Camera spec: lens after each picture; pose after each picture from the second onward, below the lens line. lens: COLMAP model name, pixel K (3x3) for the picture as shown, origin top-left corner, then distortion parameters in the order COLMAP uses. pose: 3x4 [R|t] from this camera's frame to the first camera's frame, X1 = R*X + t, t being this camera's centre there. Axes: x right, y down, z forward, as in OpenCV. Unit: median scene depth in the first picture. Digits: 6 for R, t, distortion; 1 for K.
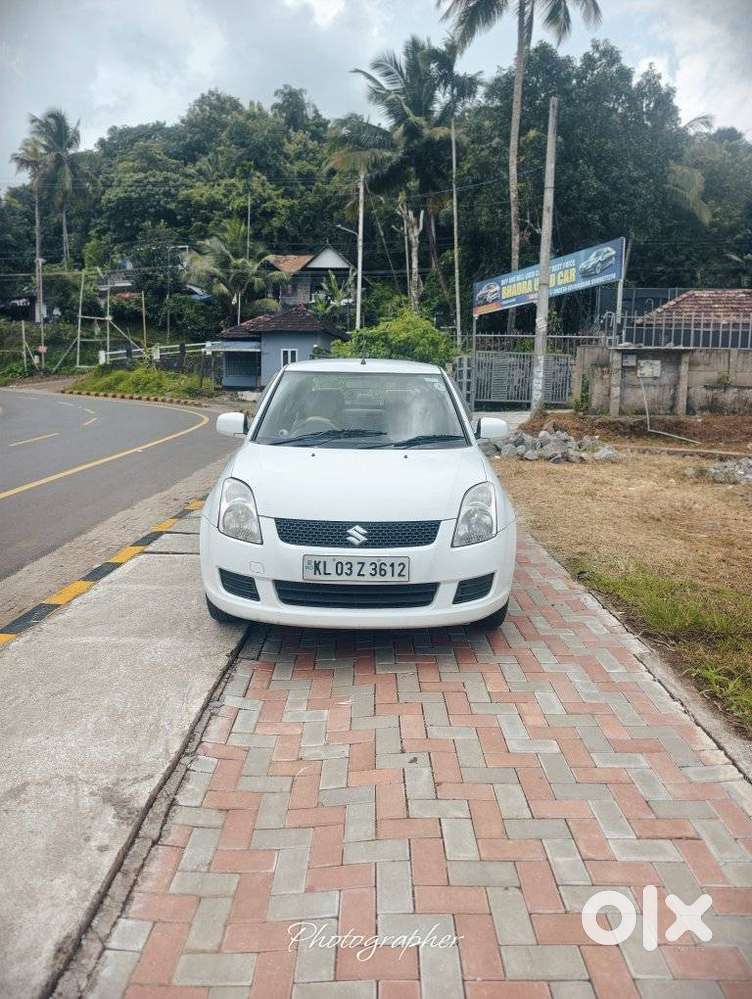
lens RADIAL K [[707.3, 0, 374.9], [0, 707.3, 502.4], [0, 0, 1]] dist [0.032169, -0.079884]
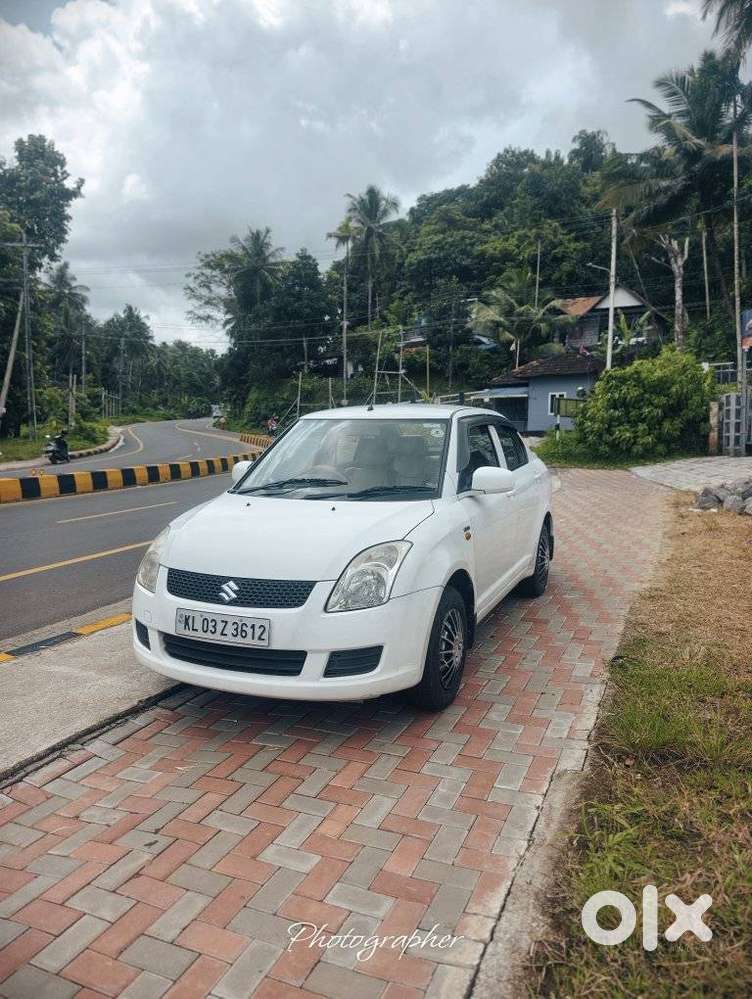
lens RADIAL K [[709.9, 0, 384.9], [0, 709.9, 505.0], [0, 0, 1]] dist [0.030245, -0.077328]
pose [[0.915734, 0.024282, -0.401051, 0.092585], [-0.048101, 0.997619, -0.049430, -0.005457], [0.398896, 0.064556, 0.914721, 0.034844]]
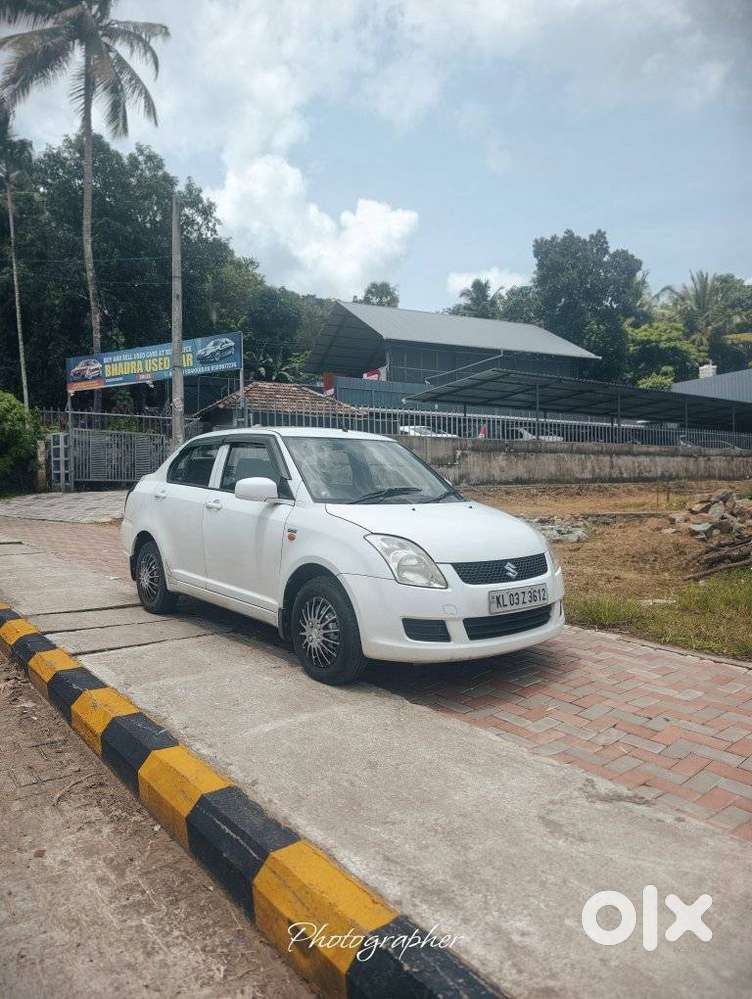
lens RADIAL K [[705.3, 0, 388.5], [0, 705.3, 499.2], [0, 0, 1]] dist [0.034812, -0.073951]
pose [[0.756969, -0.036859, 0.652411, -0.161827], [0.114476, 0.990448, -0.076864, -0.000815], [-0.643346, 0.132869, 0.753958, 0.037518]]
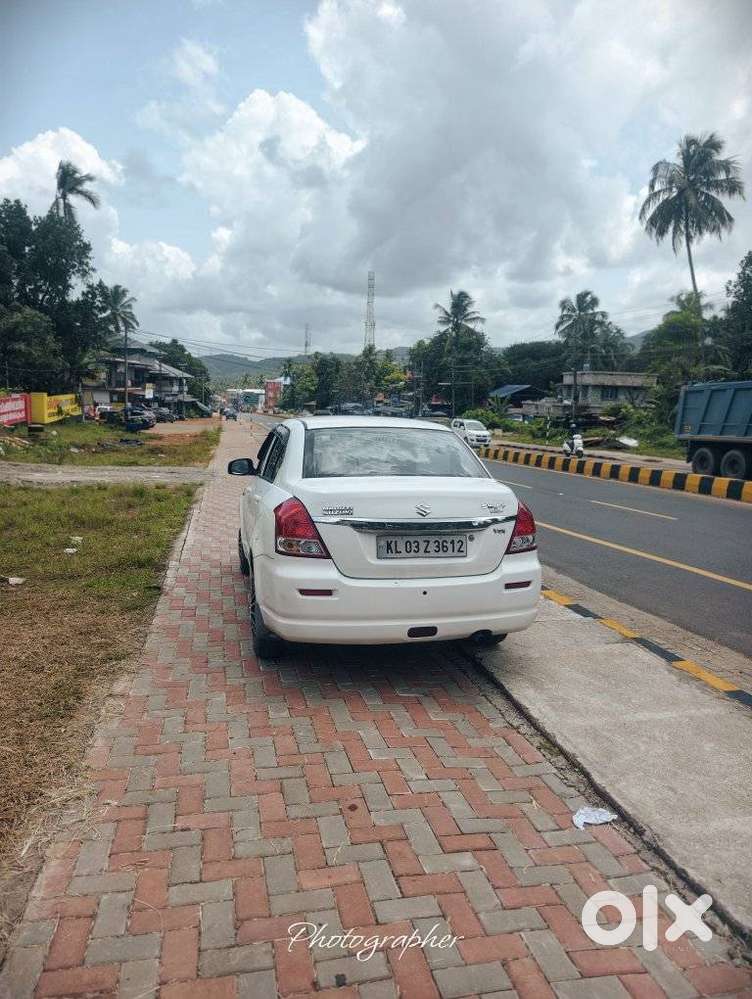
lens RADIAL K [[677.1, 0, 371.6], [0, 677.1, 504.7], [0, 0, 1]] dist [0.028457, -0.066638]
pose [[-0.976634, -0.013127, -0.214509, 0.046363], [-0.074724, 0.956597, 0.281670, -0.096238], [0.201501, 0.291118, -0.935226, 0.528452]]
